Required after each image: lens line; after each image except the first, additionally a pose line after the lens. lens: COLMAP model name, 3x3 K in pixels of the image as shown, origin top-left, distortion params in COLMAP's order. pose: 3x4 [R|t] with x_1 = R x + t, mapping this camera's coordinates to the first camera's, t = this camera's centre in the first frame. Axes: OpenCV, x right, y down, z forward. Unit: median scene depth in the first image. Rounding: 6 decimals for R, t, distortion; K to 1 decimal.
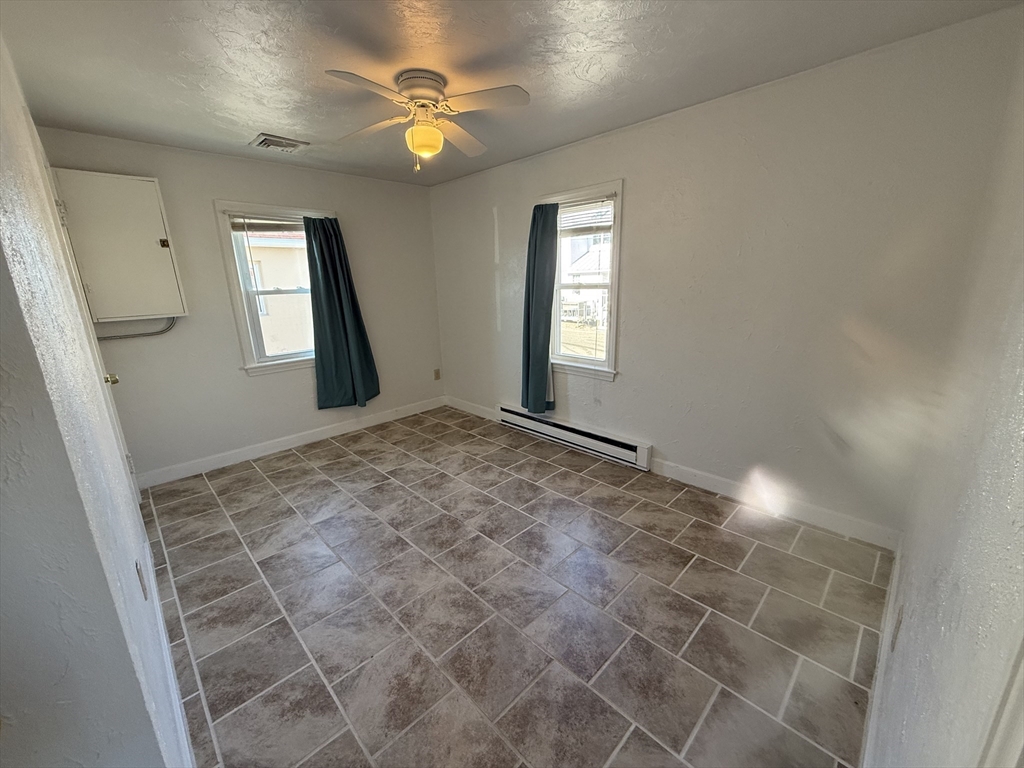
lens RADIAL K [[406.8, 0, 507.9], [0, 406.8, 382.7], [0, 0, 1]] dist [0.000567, -0.000289]
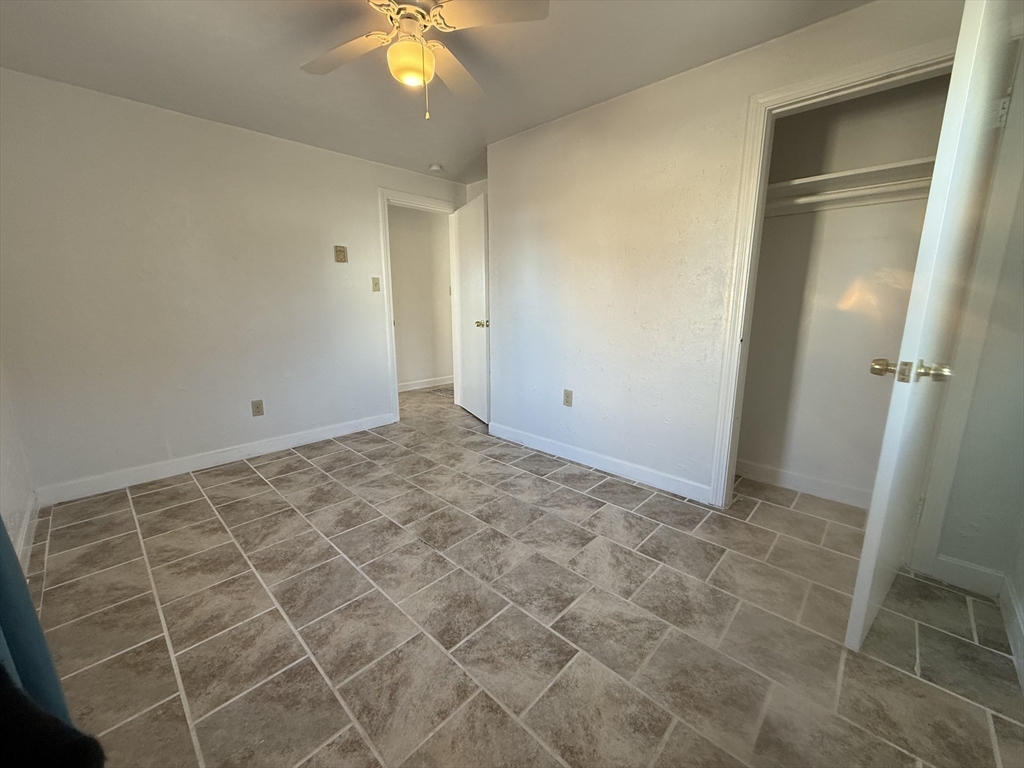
lens RADIAL K [[406.8, 0, 507.9], [0, 406.8, 382.7], [0, 0, 1]] dist [0.000567, -0.000289]
pose [[-0.999111, 0.035122, -0.023303, -0.294469], [0.021682, 0.902369, 0.430418, -0.314043], [0.036146, 0.429530, -0.902329, 1.667805]]
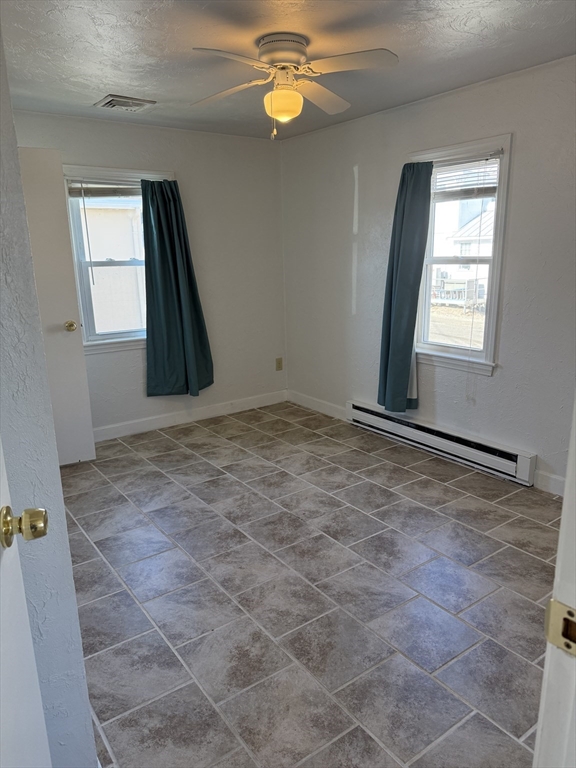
lens RADIAL K [[535.9, 0, 288.0], [0, 535.9, 384.0], [0, 0, 1]] dist [0.124939, -0.181169]
pose [[0.988967, 0.042010, -0.142056, 0.009907], [-0.042352, 0.999103, 0.000623, 0.039080], [0.141955, 0.005401, 0.989858, -0.202603]]
